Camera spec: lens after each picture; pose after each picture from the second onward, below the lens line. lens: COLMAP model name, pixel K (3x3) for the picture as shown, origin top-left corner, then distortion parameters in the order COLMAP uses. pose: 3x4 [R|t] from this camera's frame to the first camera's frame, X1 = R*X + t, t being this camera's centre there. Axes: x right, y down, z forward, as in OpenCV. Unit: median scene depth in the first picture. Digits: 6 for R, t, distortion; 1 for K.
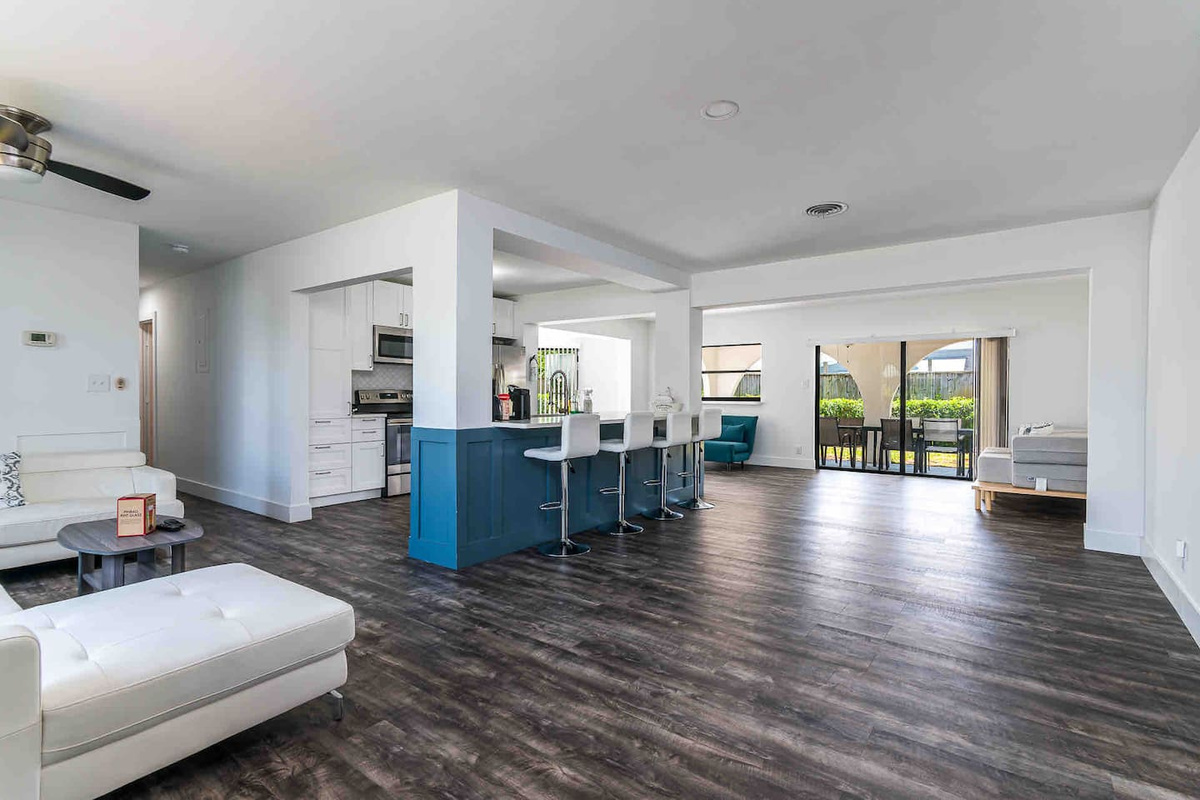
lens RADIAL K [[572.8, 0, 600.4], [0, 572.8, 395.7], [0, 0, 1]] dist [0.017538, -0.000273]
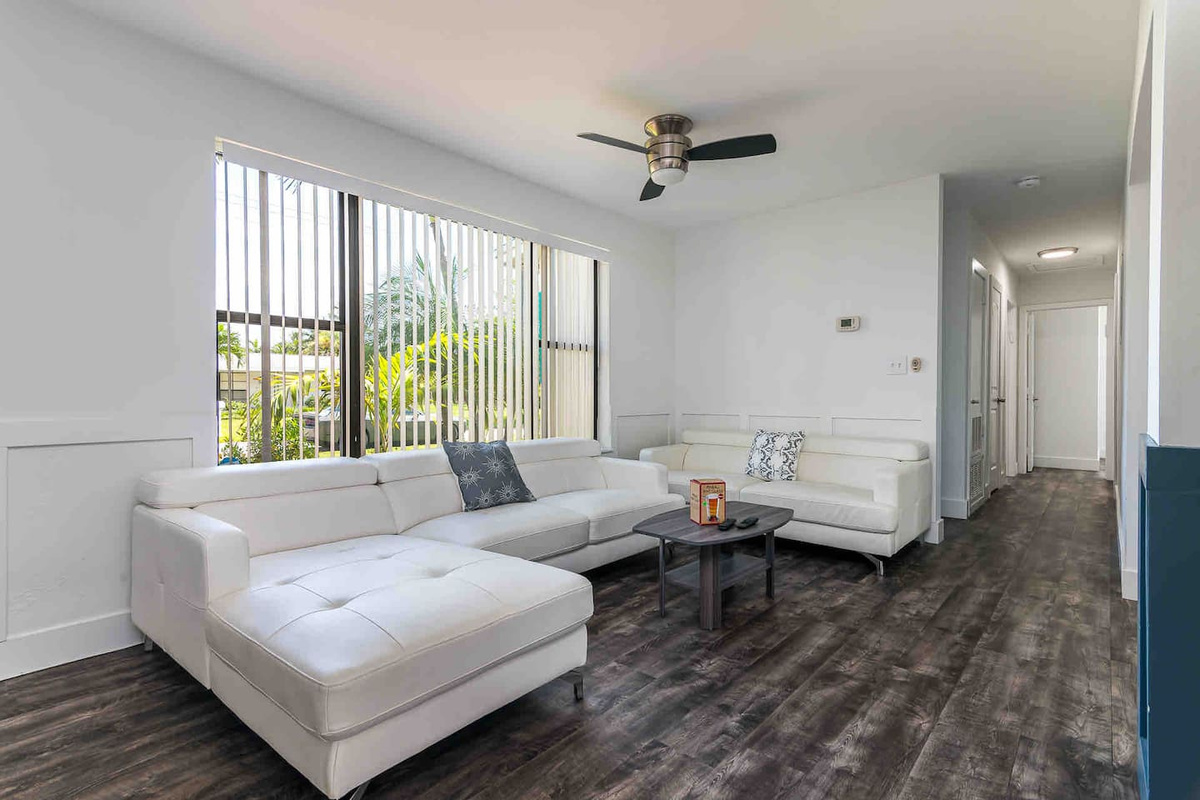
lens RADIAL K [[572.8, 0, 600.4], [0, 572.8, 395.7], [0, 0, 1]] dist [0.017538, -0.000273]
pose [[-0.083480, -0.004792, -0.996498, 0.086978], [0.001025, 0.999987, -0.004895, 0.036598], [0.996509, -0.001430, -0.083474, 0.730610]]
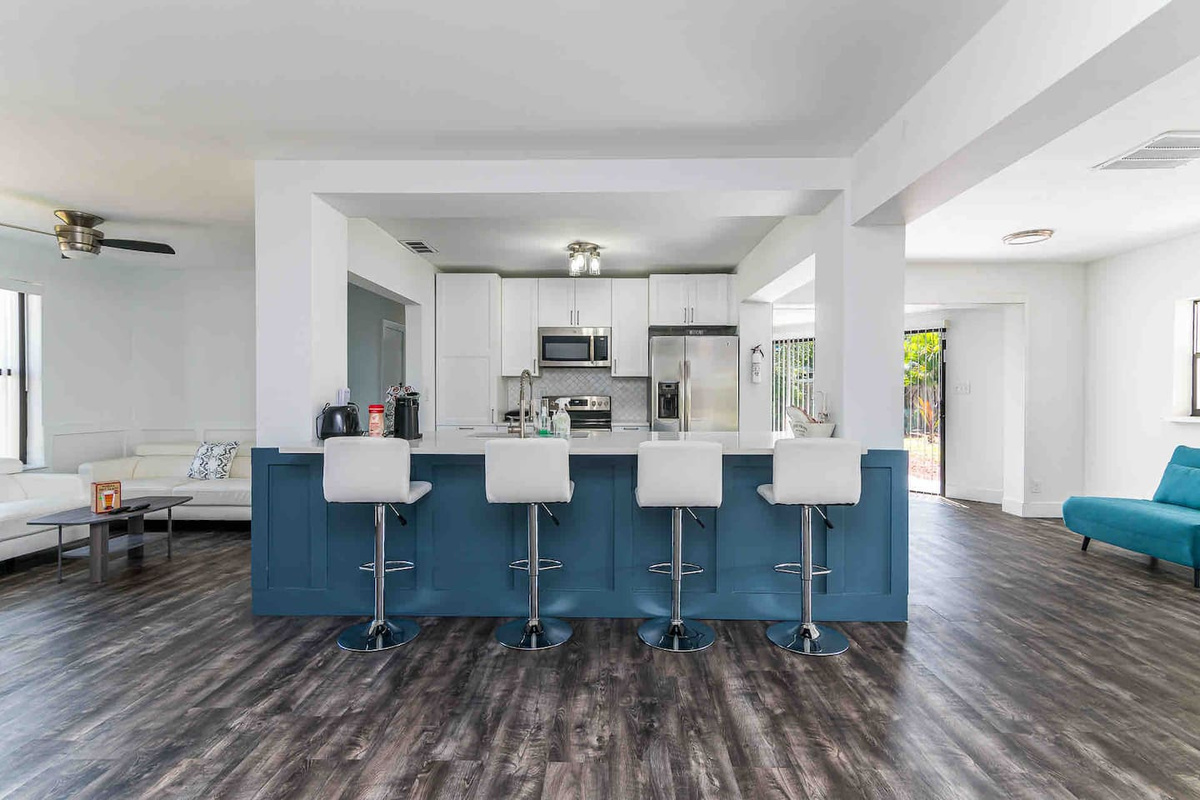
lens RADIAL K [[572.8, 0, 600.4], [0, 572.8, 395.7], [0, 0, 1]] dist [0.017538, -0.000273]
pose [[0.580510, -0.005338, -0.814235, 0.720111], [-0.000985, 0.999973, -0.007258, -0.008687], [0.814252, 0.005015, 0.580489, 0.920787]]
